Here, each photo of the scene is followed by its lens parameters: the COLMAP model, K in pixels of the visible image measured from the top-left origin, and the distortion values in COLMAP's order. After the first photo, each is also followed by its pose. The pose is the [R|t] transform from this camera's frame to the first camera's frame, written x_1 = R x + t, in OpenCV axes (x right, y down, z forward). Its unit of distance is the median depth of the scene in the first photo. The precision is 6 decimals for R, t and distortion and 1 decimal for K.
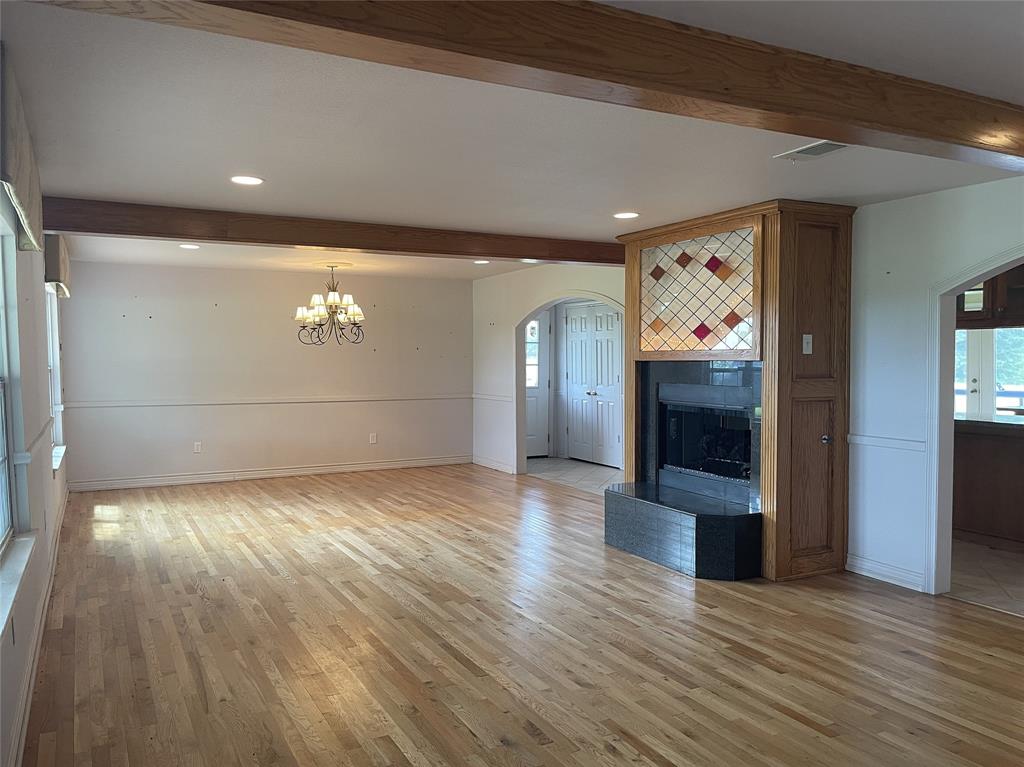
lens RADIAL K [[774.6, 0, 509.1], [0, 774.6, 384.9], [0, 0, 1]] dist [0.072312, -0.094744]
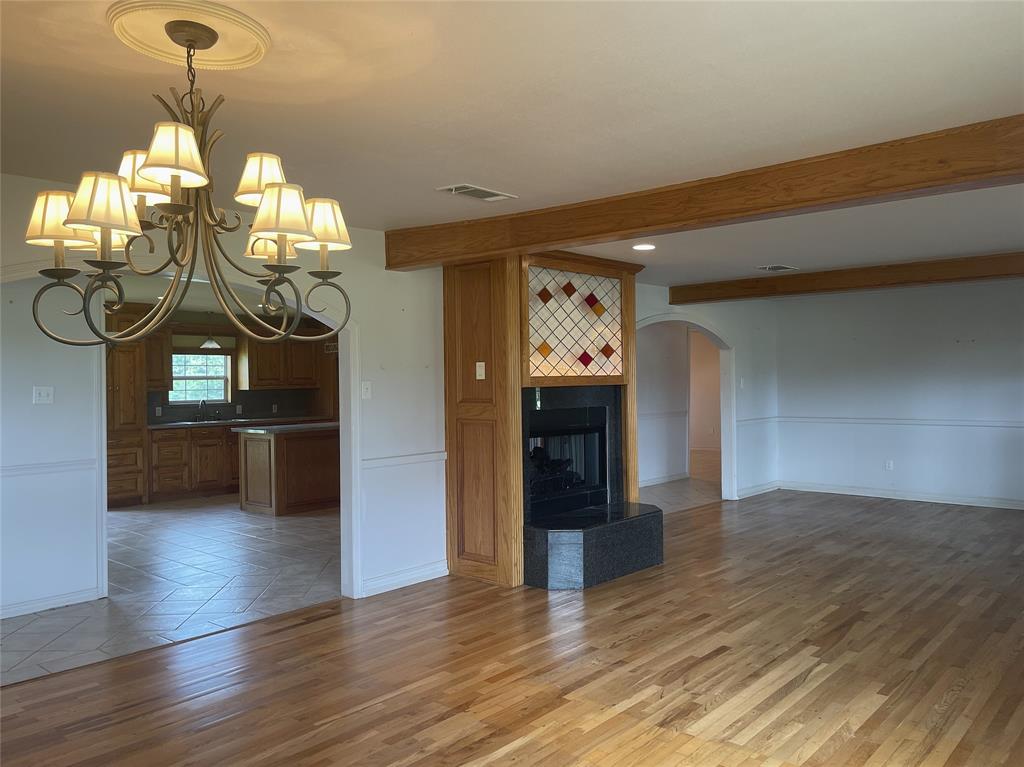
lens RADIAL K [[794.8, 0, 509.3], [0, 794.8, 386.4], [0, 0, 1]] dist [0.079414, -0.097661]
pose [[-0.358663, -0.000102, 0.933467, -0.724346], [0.045748, 0.998796, 0.017687, -0.052453], [-0.932345, 0.049048, -0.358227, 1.433415]]
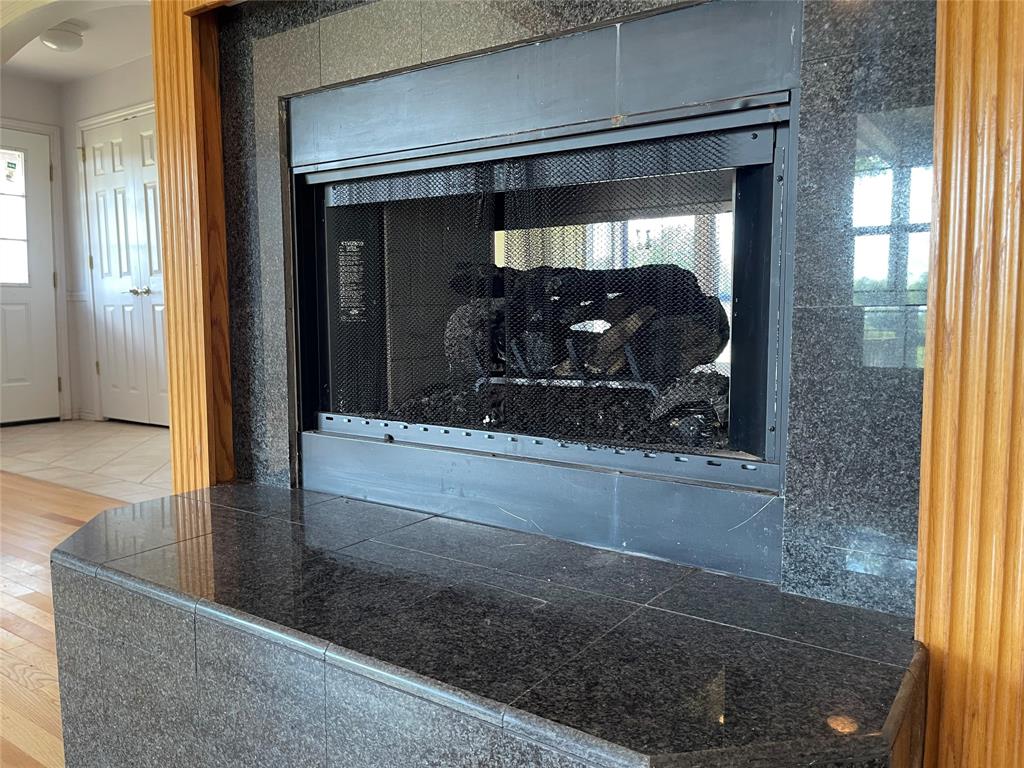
lens RADIAL K [[774.6, 0, 509.1], [0, 774.6, 385.4], [0, 0, 1]] dist [0.072312, -0.094744]
pose [[0.881783, -0.046765, 0.469332, 0.137764], [0.017663, 0.997649, 0.066221, 0.079591], [-0.471325, -0.050103, 0.880535, 0.771468]]
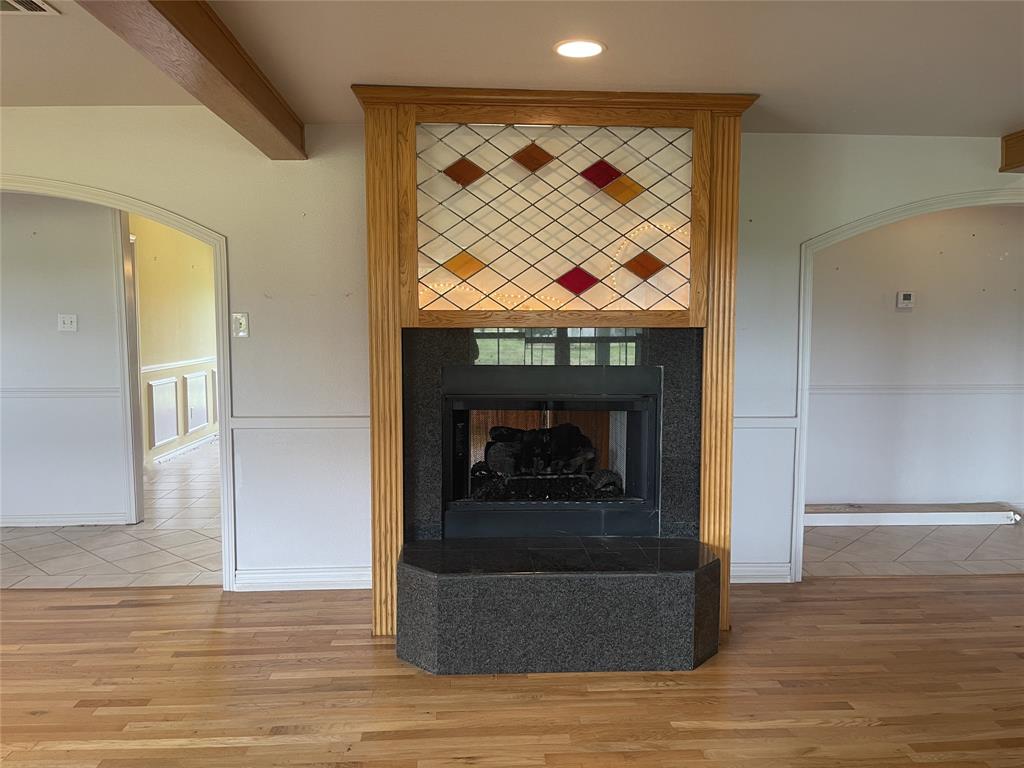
lens RADIAL K [[774.6, 0, 509.1], [0, 774.6, 385.4], [0, 0, 1]] dist [0.072312, -0.094744]
pose [[0.399192, -0.076272, 0.913689, -0.333601], [0.026611, 0.997078, 0.071607, -0.029526], [-0.916481, -0.004271, 0.400055, 0.762931]]
